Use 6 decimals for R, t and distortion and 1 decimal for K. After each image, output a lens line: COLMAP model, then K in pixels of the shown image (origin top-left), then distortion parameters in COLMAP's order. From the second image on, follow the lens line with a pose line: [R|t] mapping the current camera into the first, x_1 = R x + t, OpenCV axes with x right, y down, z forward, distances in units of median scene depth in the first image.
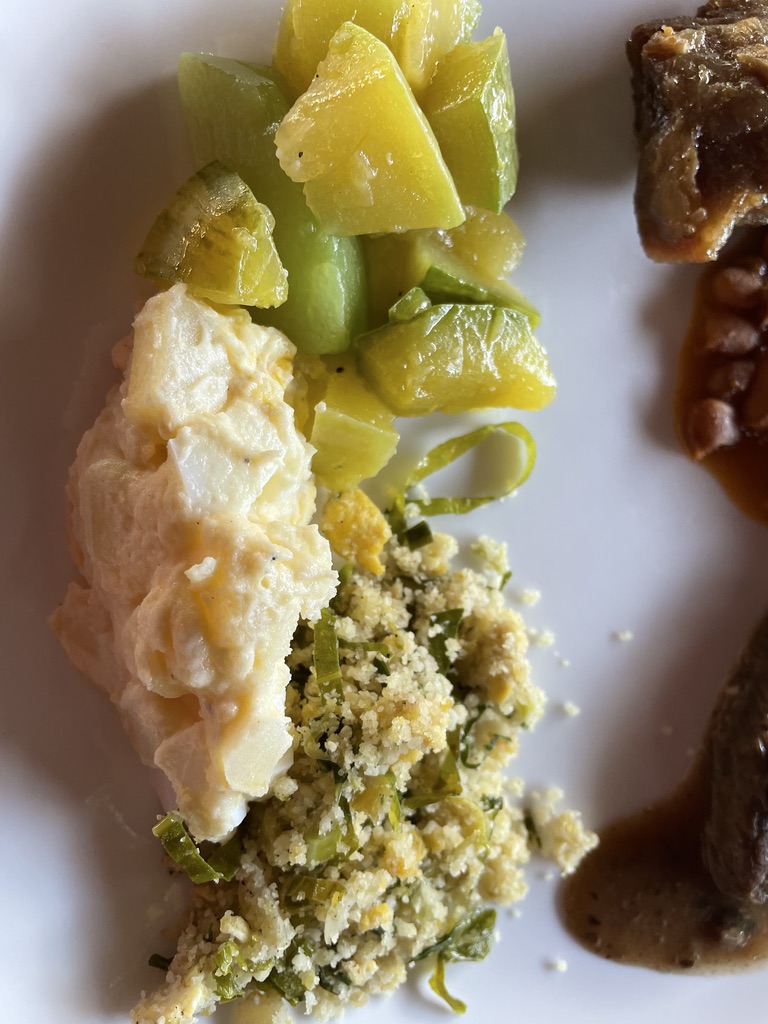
lens RADIAL K [[768.3, 0, 384.0], [0, 768.3, 512.0], [0, 0, 1]] dist [0.076491, -0.117787]
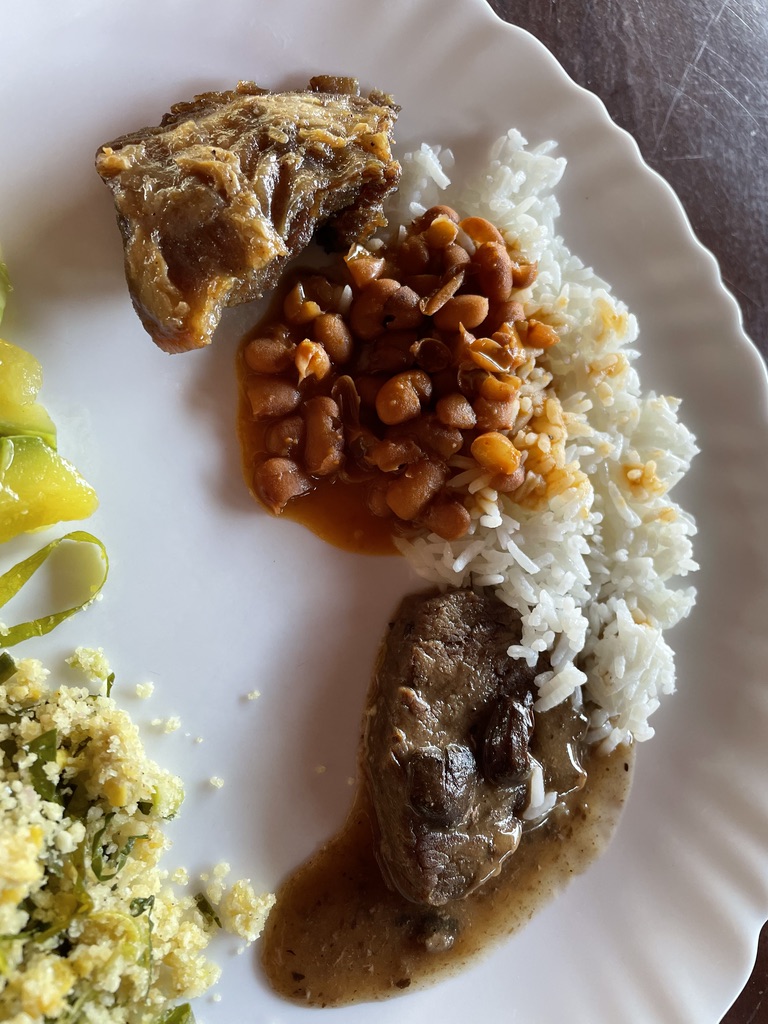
lens RADIAL K [[757.6, 0, 384.0], [0, 757.6, 512.0], [0, 0, 1]] dist [0.072277, -0.102574]
pose [[0.949999, -0.269982, 0.156880, 0.413801], [0.279799, 0.959056, -0.043863, 0.017580], [-0.138614, 0.085565, 0.986643, -0.068394]]
